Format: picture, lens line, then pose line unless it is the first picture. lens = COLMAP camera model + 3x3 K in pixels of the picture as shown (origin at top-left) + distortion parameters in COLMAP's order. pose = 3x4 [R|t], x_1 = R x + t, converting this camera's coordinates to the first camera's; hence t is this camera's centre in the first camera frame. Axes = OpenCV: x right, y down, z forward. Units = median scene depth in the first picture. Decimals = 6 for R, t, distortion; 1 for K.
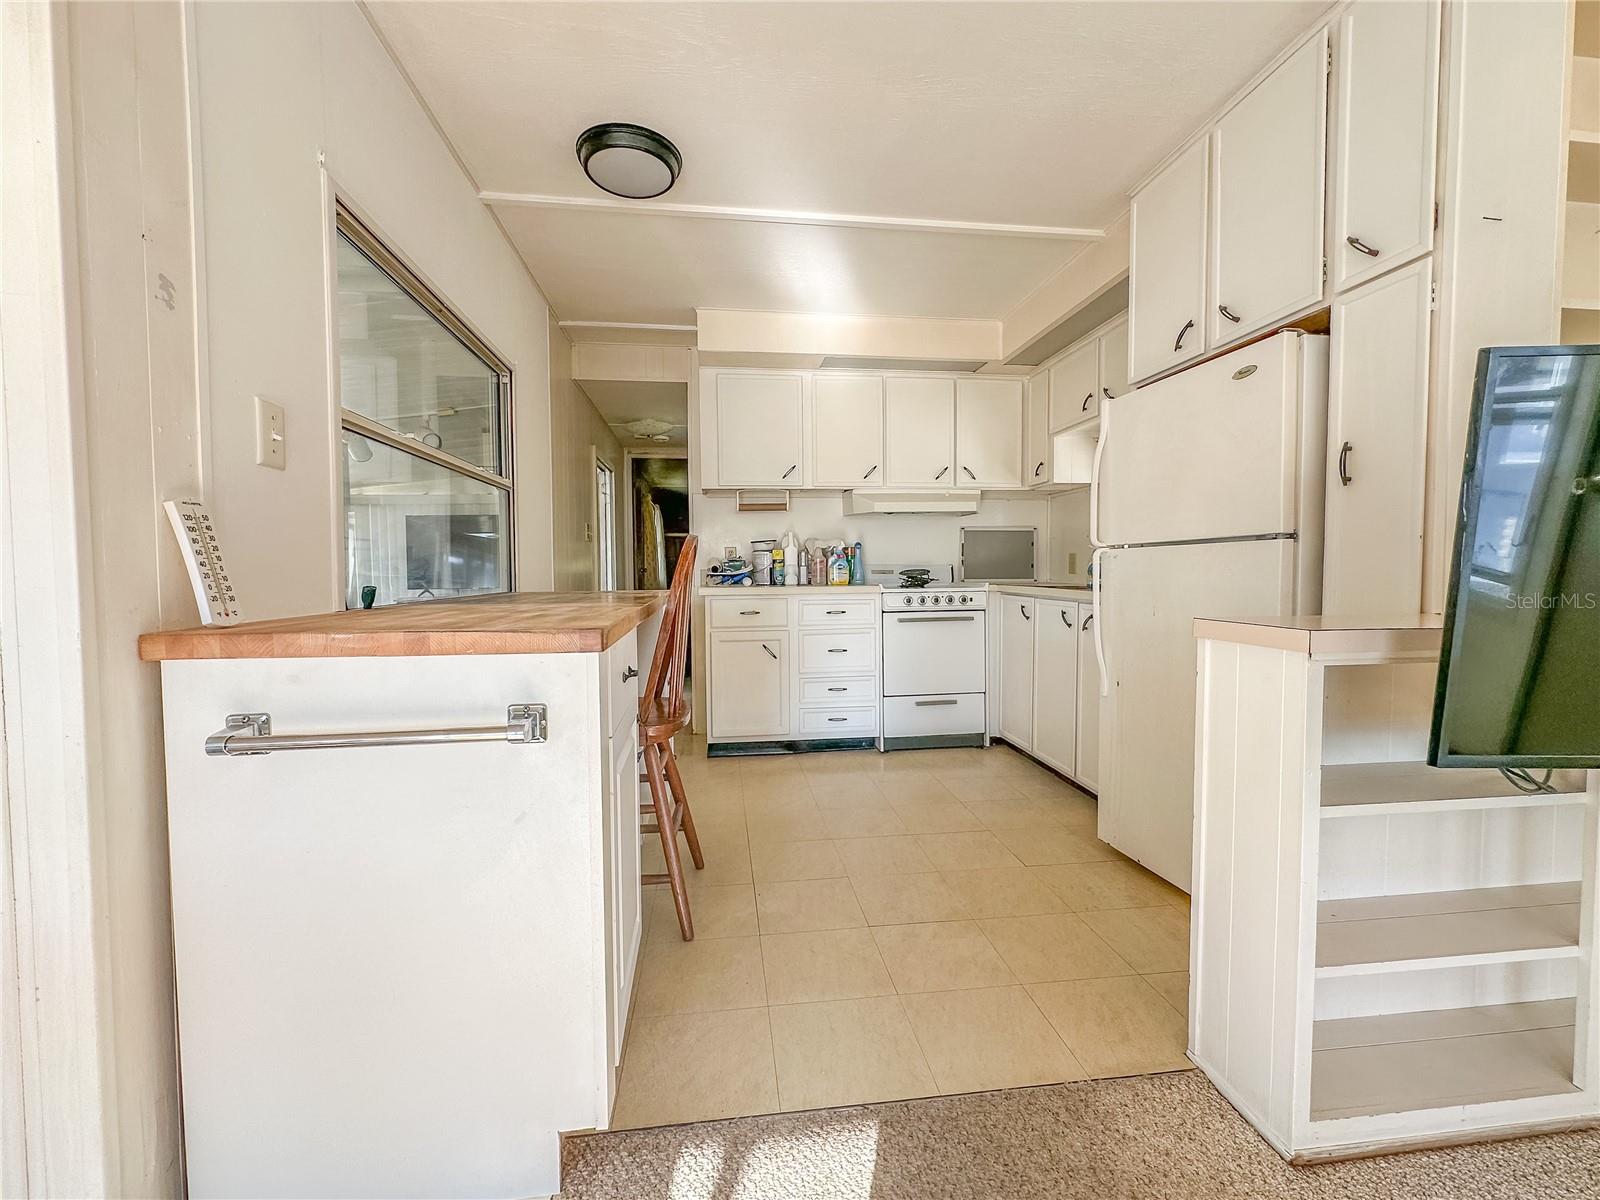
lens RADIAL K [[680.8, 0, 800.0], [0, 680.8, 600.0], [0, 0, 1]] dist [0.000415, -0.000106]
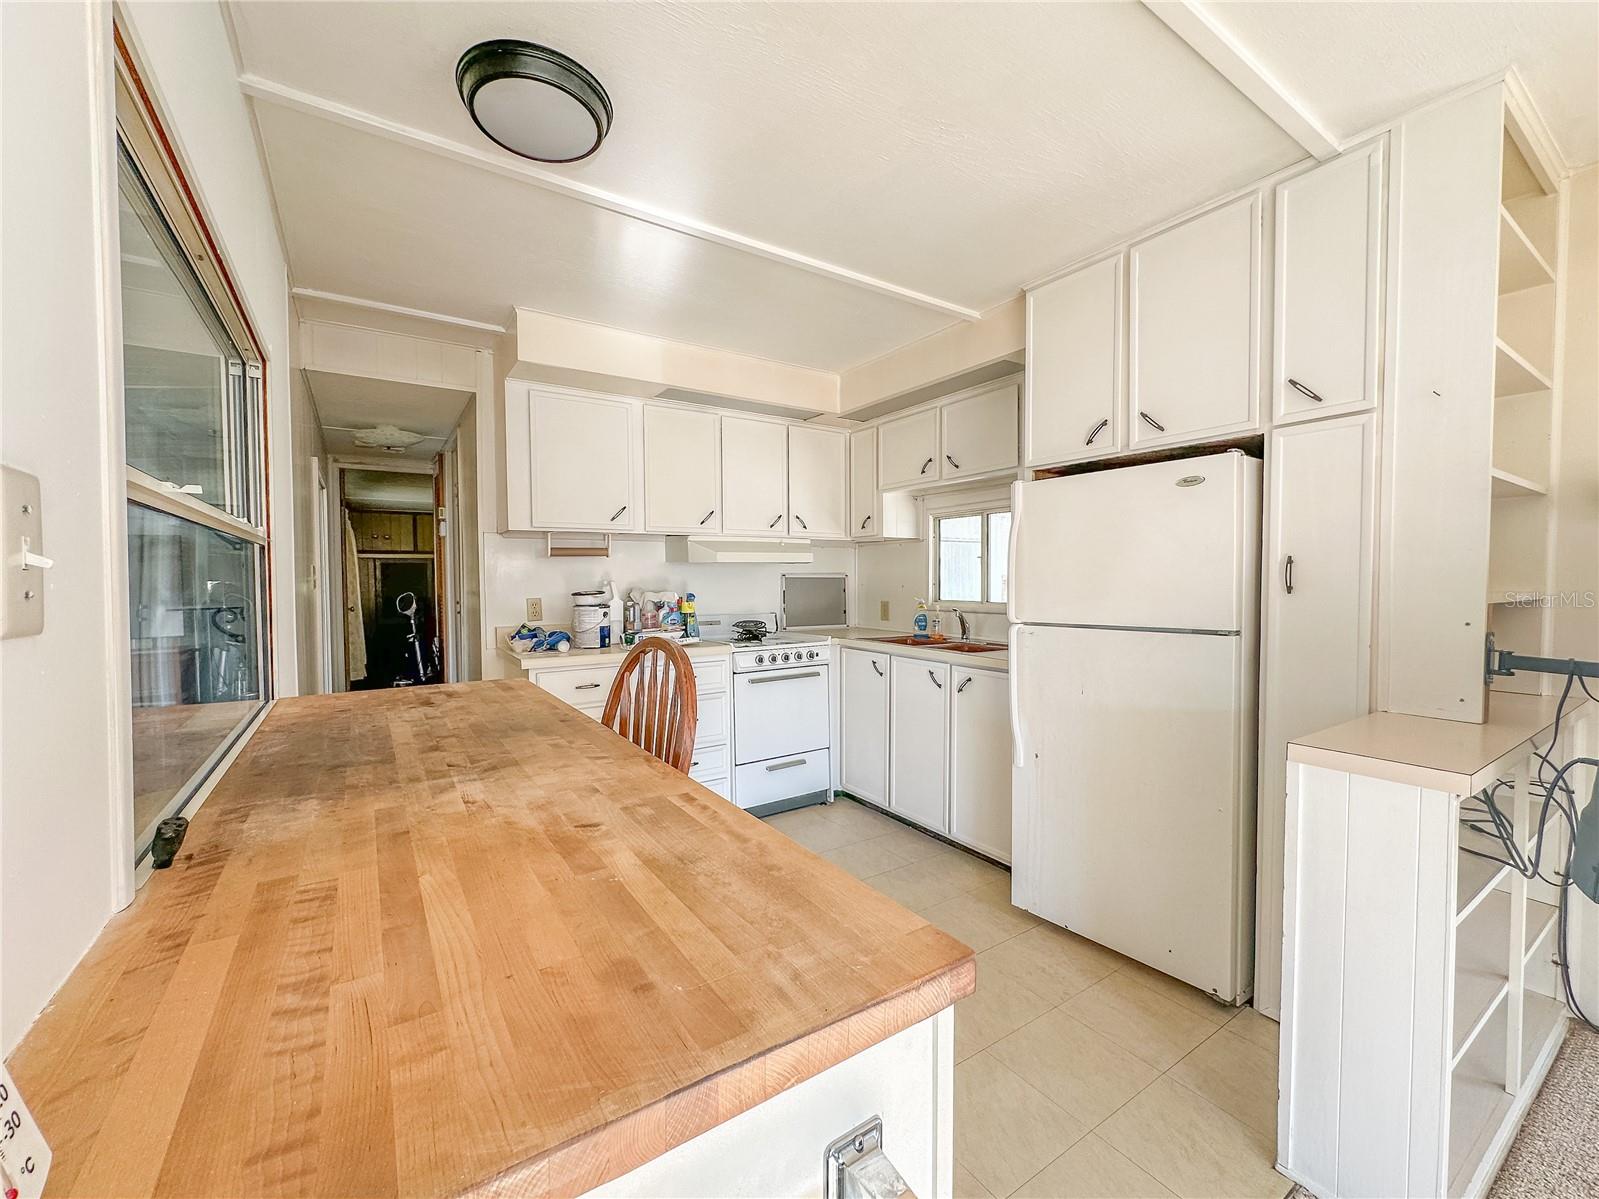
lens RADIAL K [[657.9, 0, 799.5], [0, 657.9, 599.5], [0, 0, 1]] dist [-0.001081, -0.000139]
pose [[0.893999, -0.012185, 0.447903, -0.192104], [0.017881, 0.999804, -0.008490, -0.071942], [-0.447712, 0.015599, 0.894042, 0.166221]]
